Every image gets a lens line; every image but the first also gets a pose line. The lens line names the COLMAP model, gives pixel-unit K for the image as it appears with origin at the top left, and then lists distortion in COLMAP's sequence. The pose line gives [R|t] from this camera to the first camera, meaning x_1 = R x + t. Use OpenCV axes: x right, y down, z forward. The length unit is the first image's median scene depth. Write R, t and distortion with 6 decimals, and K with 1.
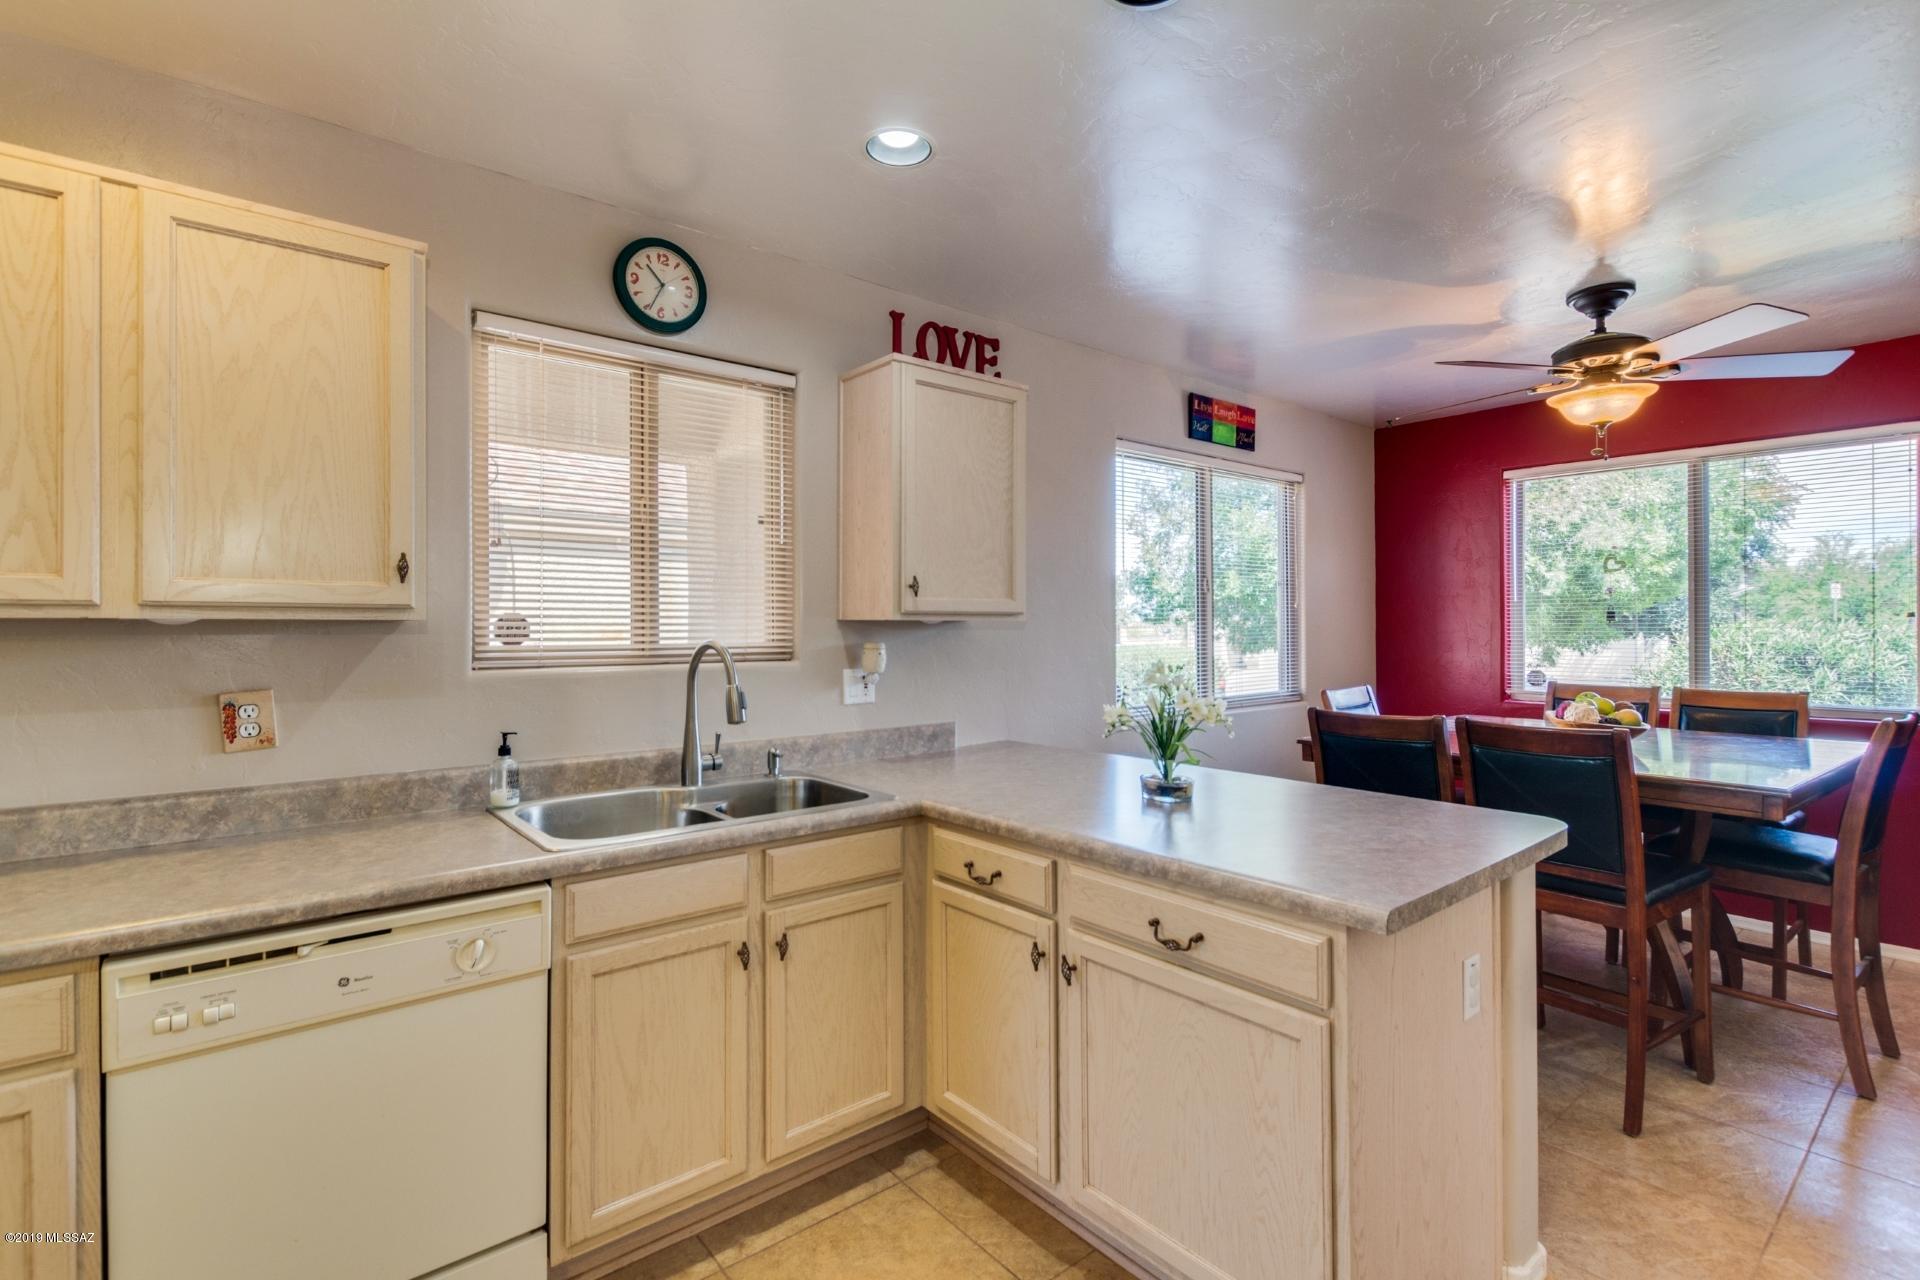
lens RADIAL K [[886.0, 0, 960.0], [0, 886.0, 640.0], [0, 0, 1]] dist [0.001384, -0.000260]
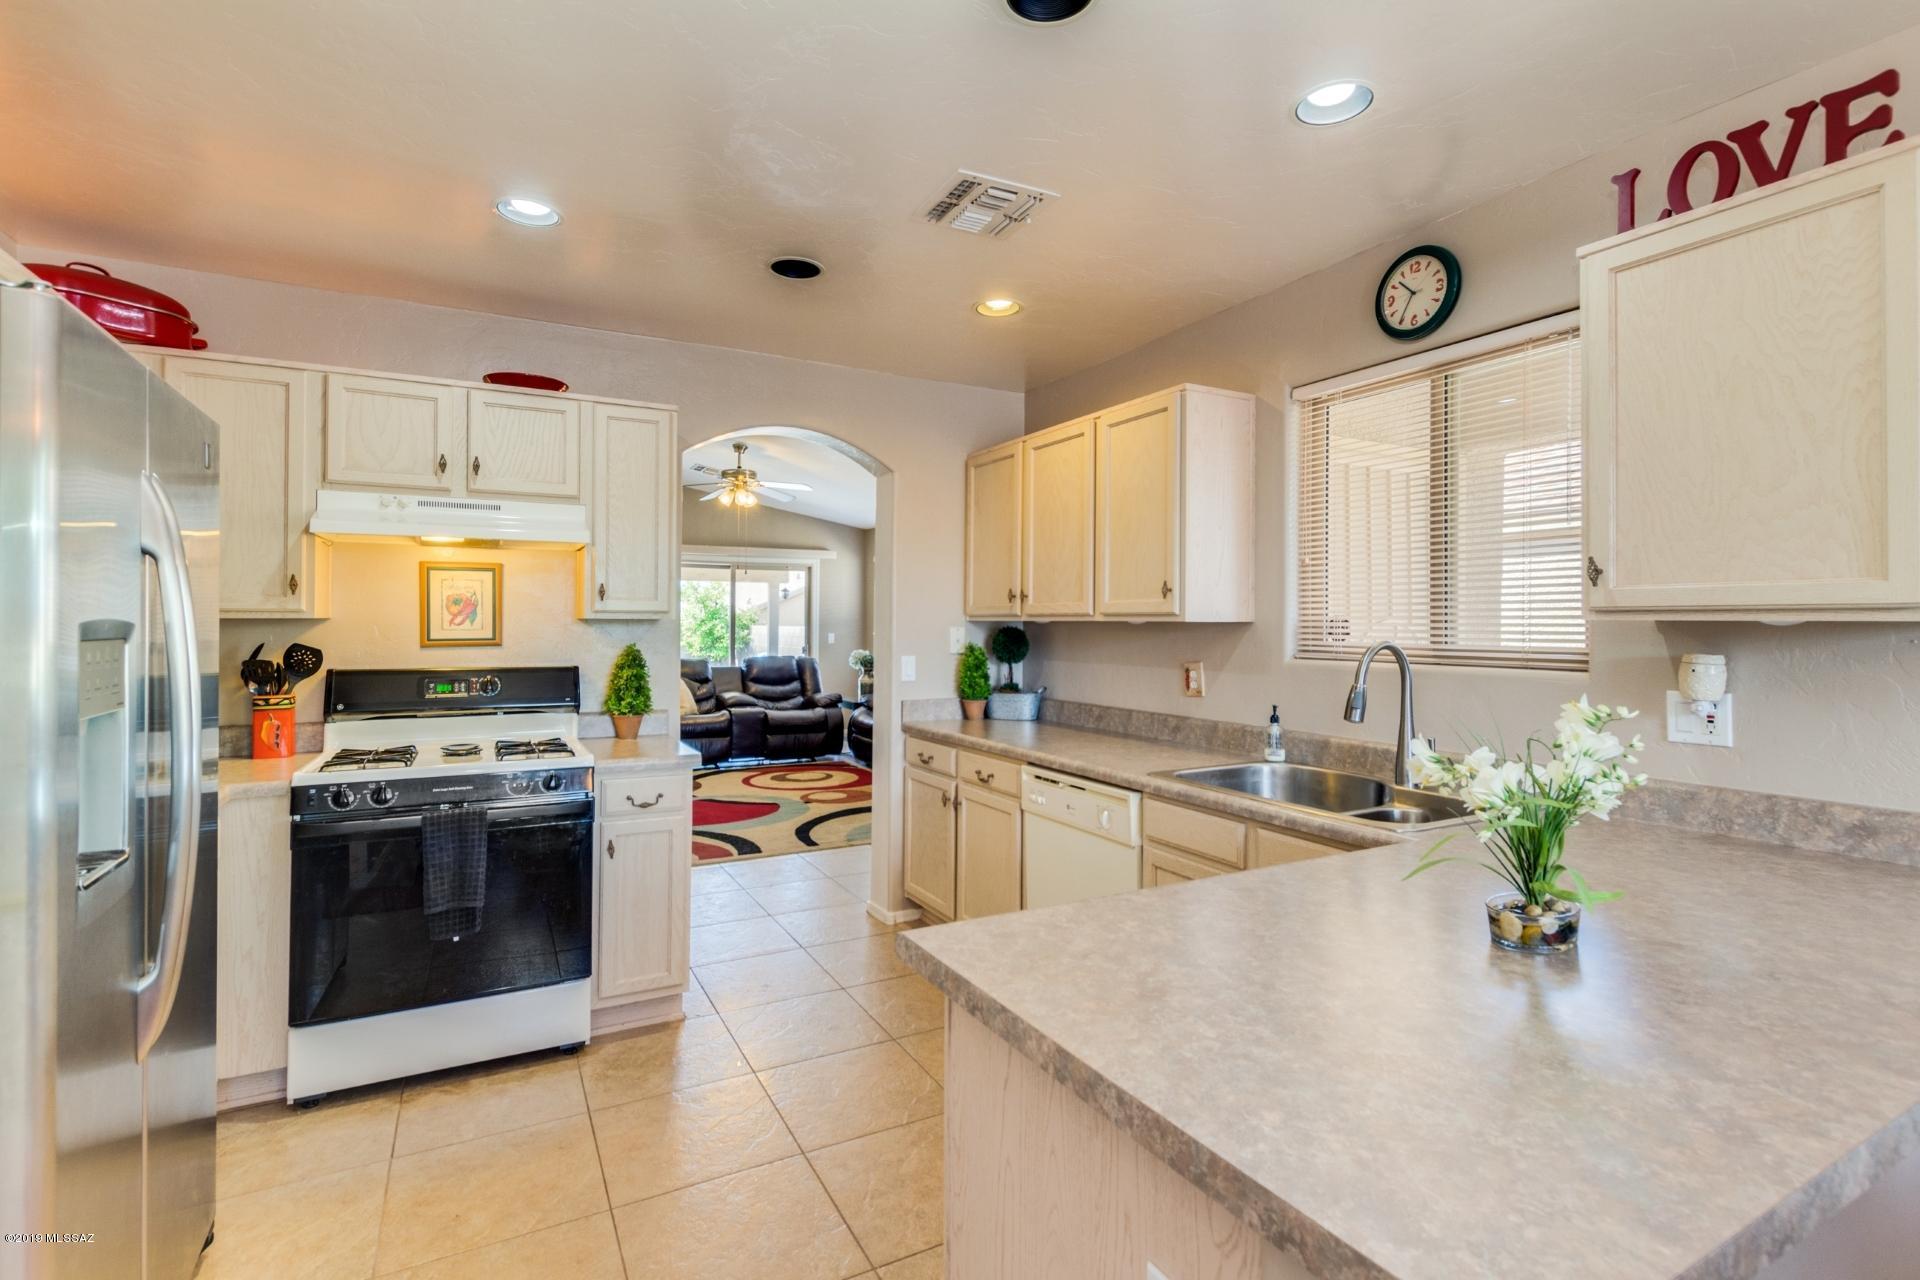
lens RADIAL K [[886.0, 0, 960.0], [0, 886.0, 640.0], [0, 0, 1]] dist [0.001384, -0.000260]
pose [[-0.182368, 0.016920, -0.983085, 0.685903], [-0.023056, 0.999503, 0.021479, -0.008975], [0.982960, 0.026584, -0.181888, 0.605523]]
